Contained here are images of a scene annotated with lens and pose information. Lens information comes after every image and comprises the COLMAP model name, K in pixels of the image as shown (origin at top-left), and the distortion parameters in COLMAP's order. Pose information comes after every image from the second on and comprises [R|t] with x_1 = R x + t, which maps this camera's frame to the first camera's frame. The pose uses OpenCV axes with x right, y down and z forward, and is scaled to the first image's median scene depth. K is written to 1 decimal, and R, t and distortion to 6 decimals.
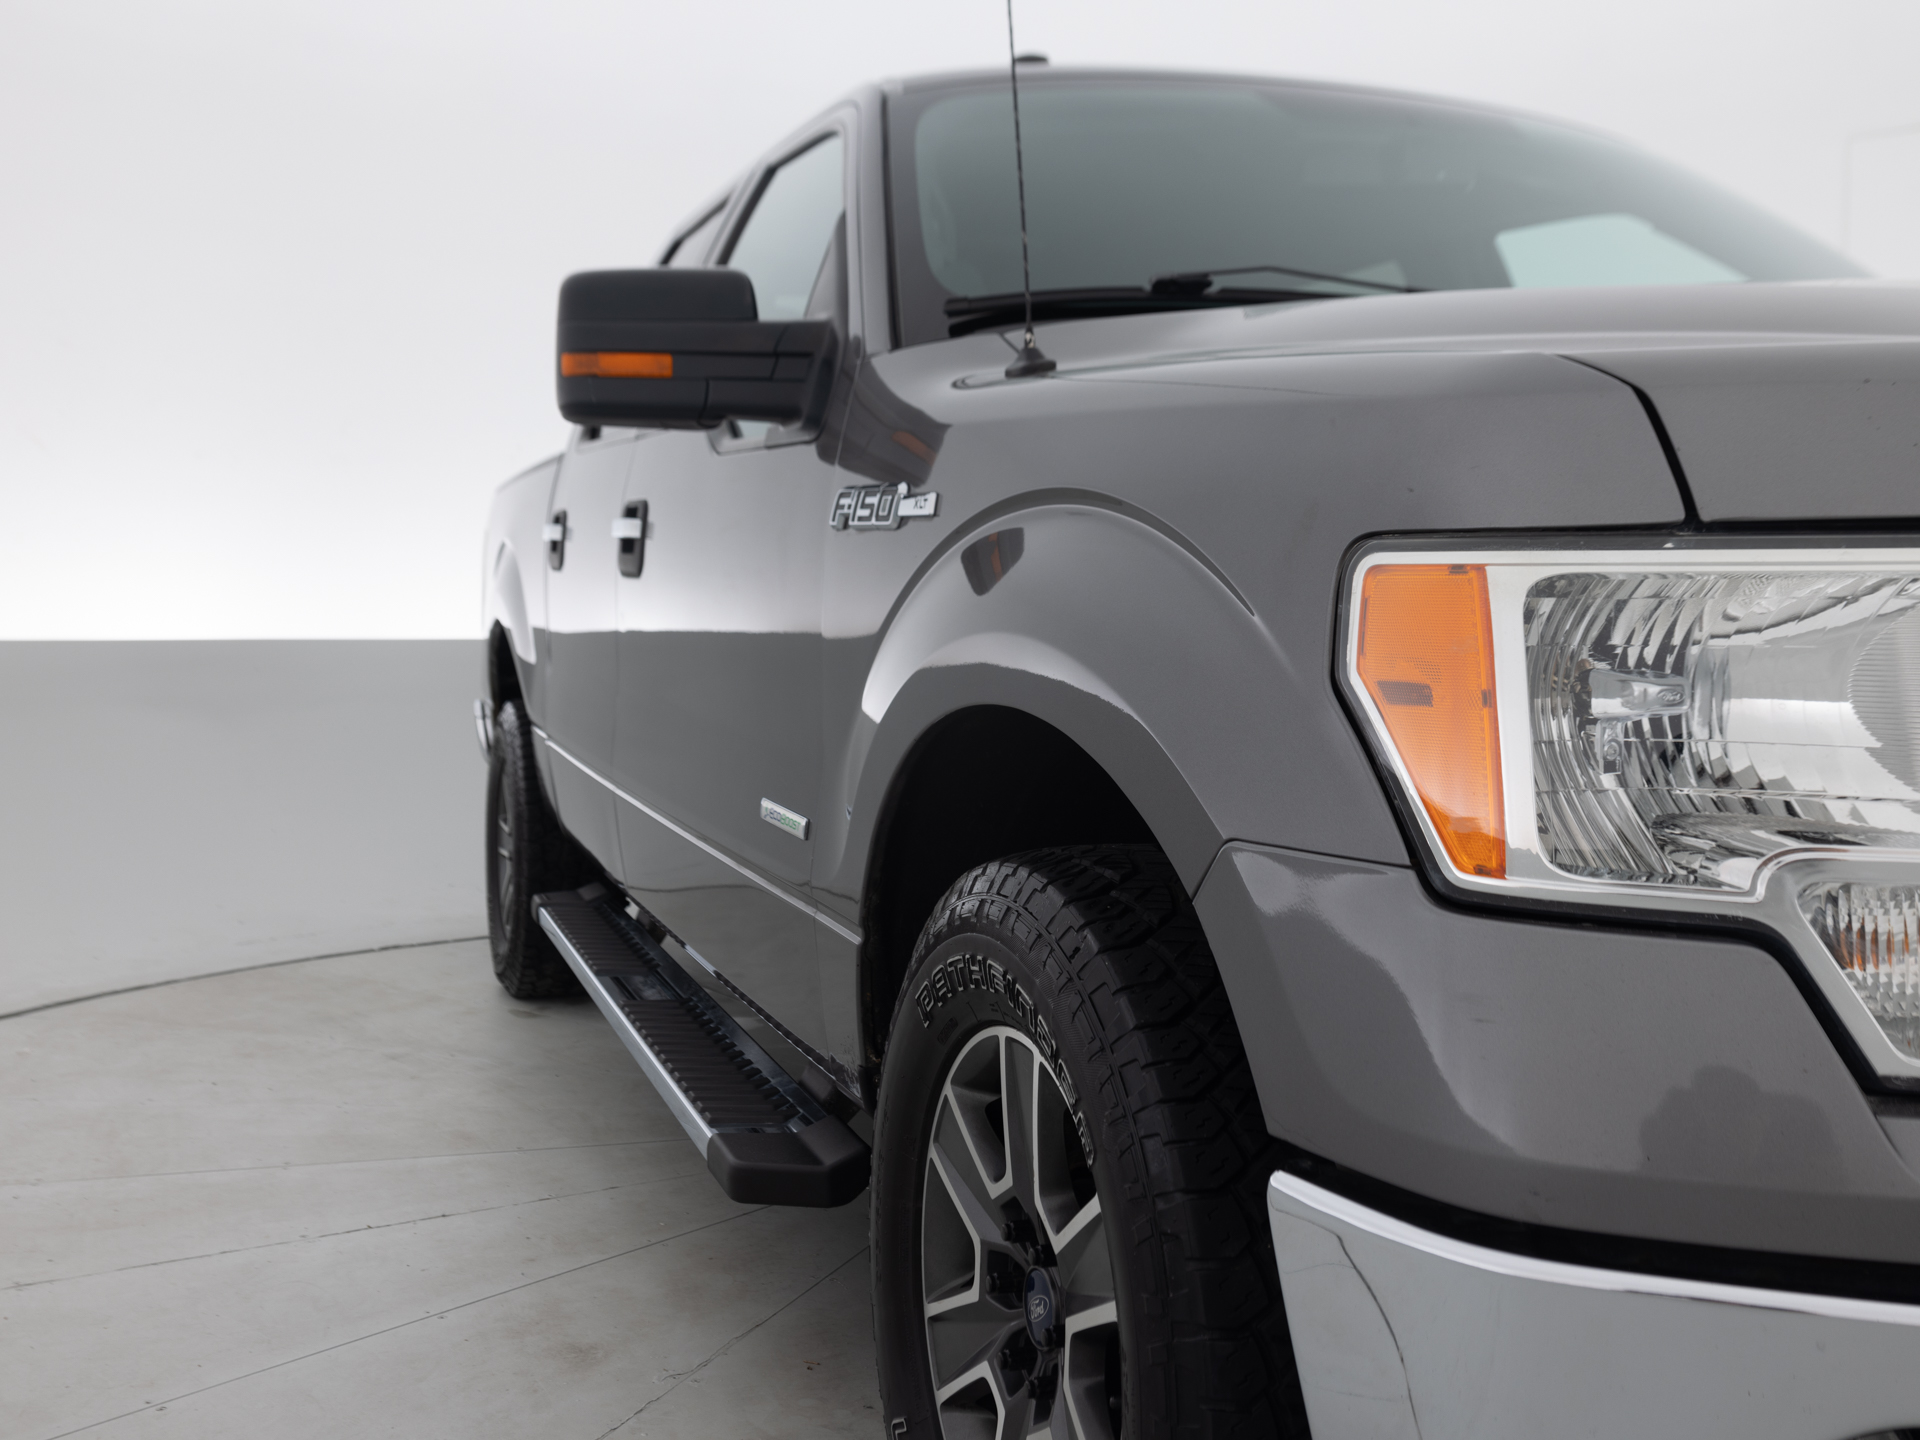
lens RADIAL K [[1919.6, 0, 960.0], [0, 1919.6, 720.0], [0, 0, 1]] dist [0.001995, -0.006749]
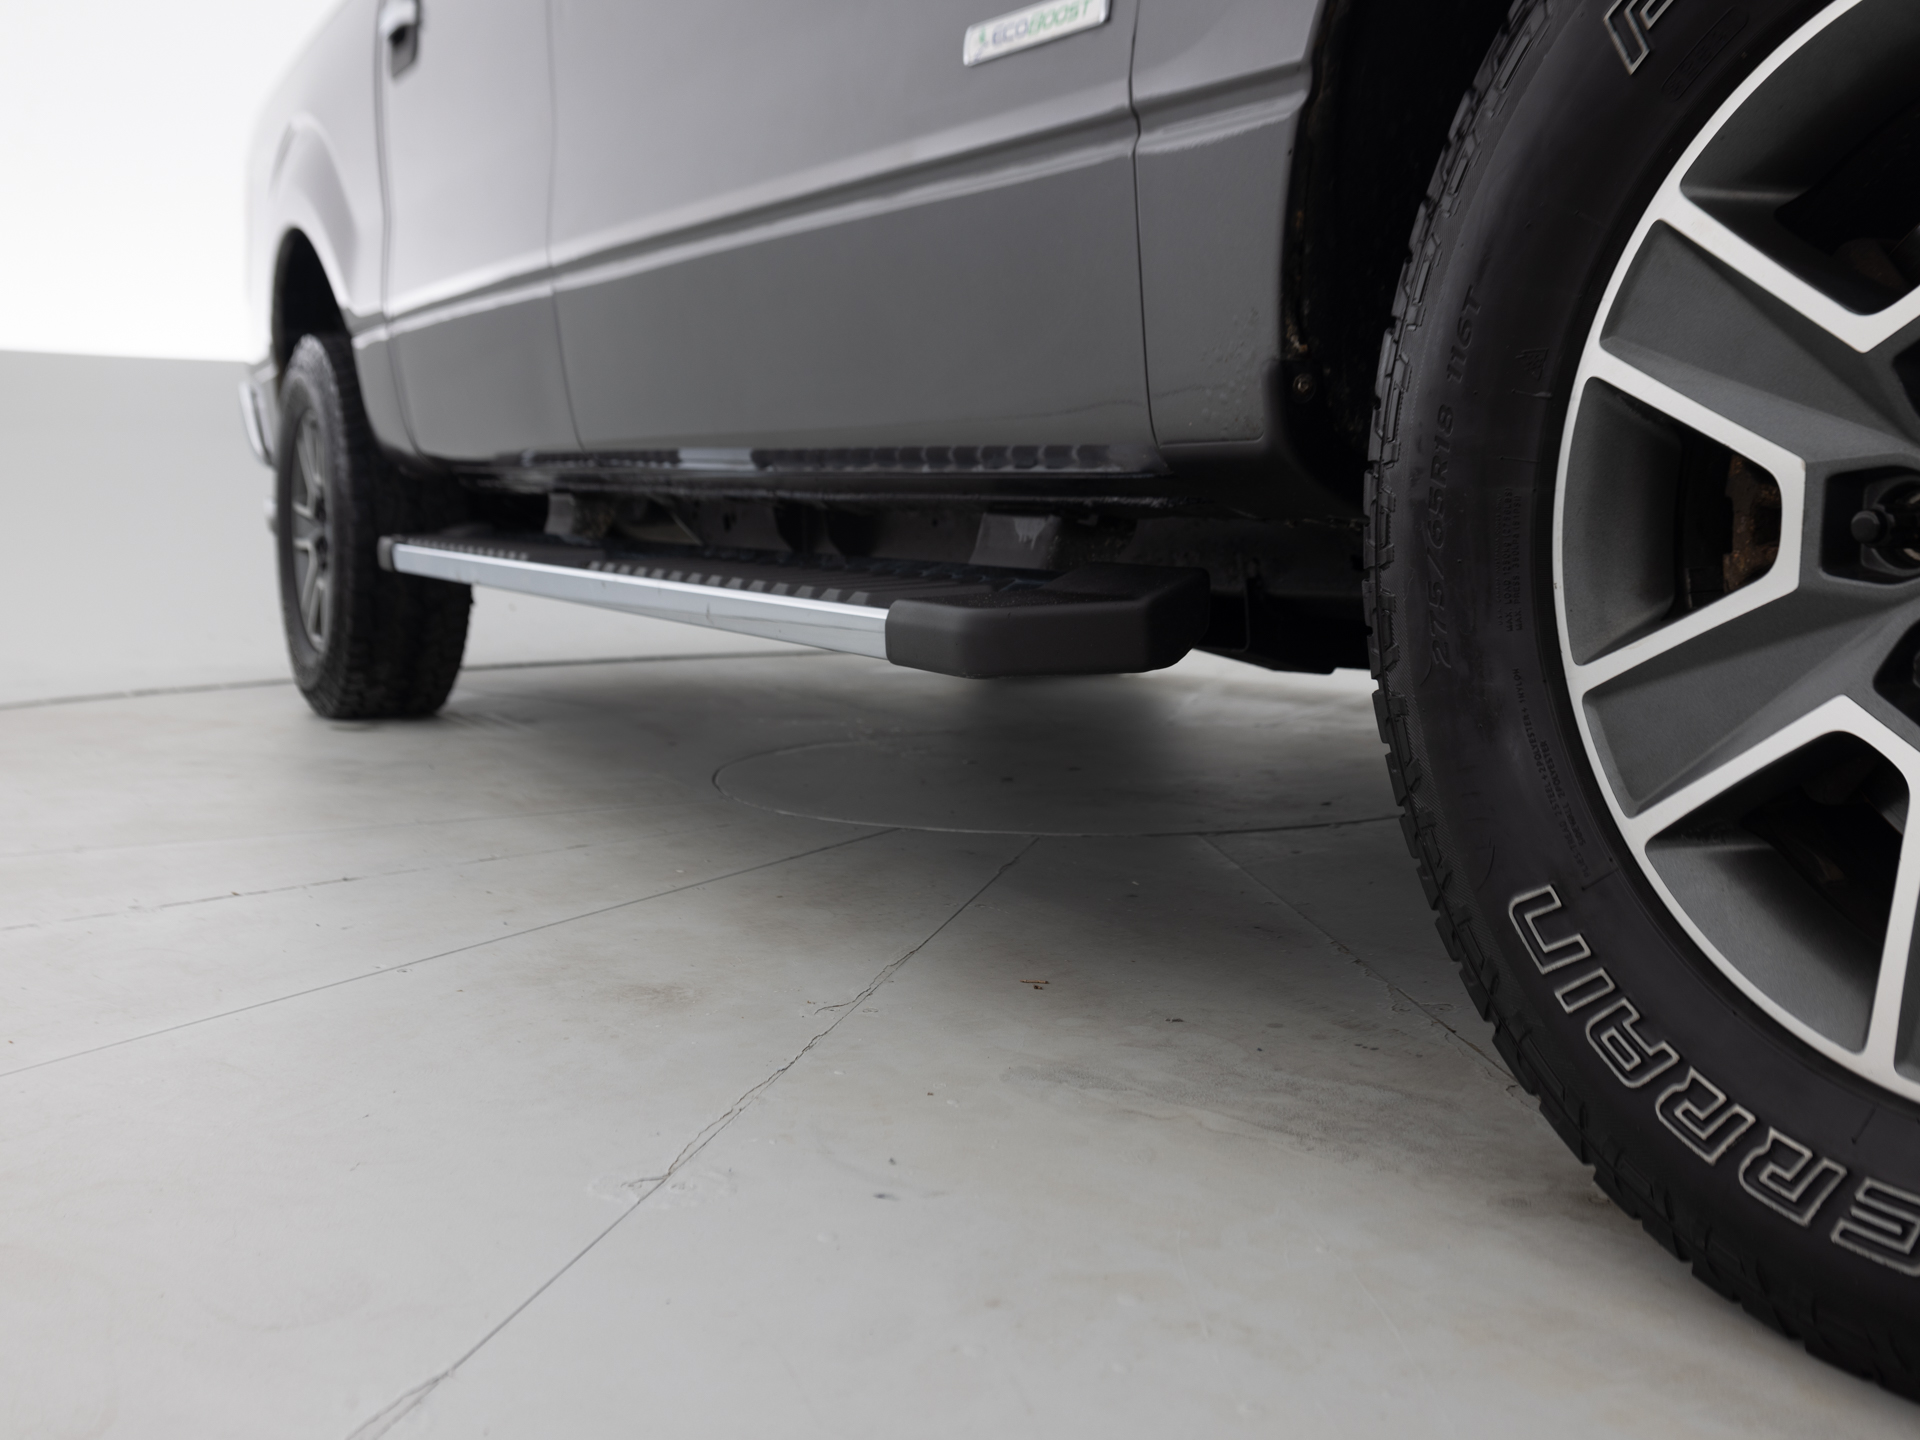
lens RADIAL K [[1919.6, 0, 960.0], [0, 1919.6, 720.0], [0, 0, 1]] dist [0.001995, -0.006749]
pose [[0.987680, -0.034406, 0.152656, -0.183173], [0.026244, 0.998132, 0.055163, 0.199155], [-0.154269, -0.050477, 0.986739, 0.357731]]
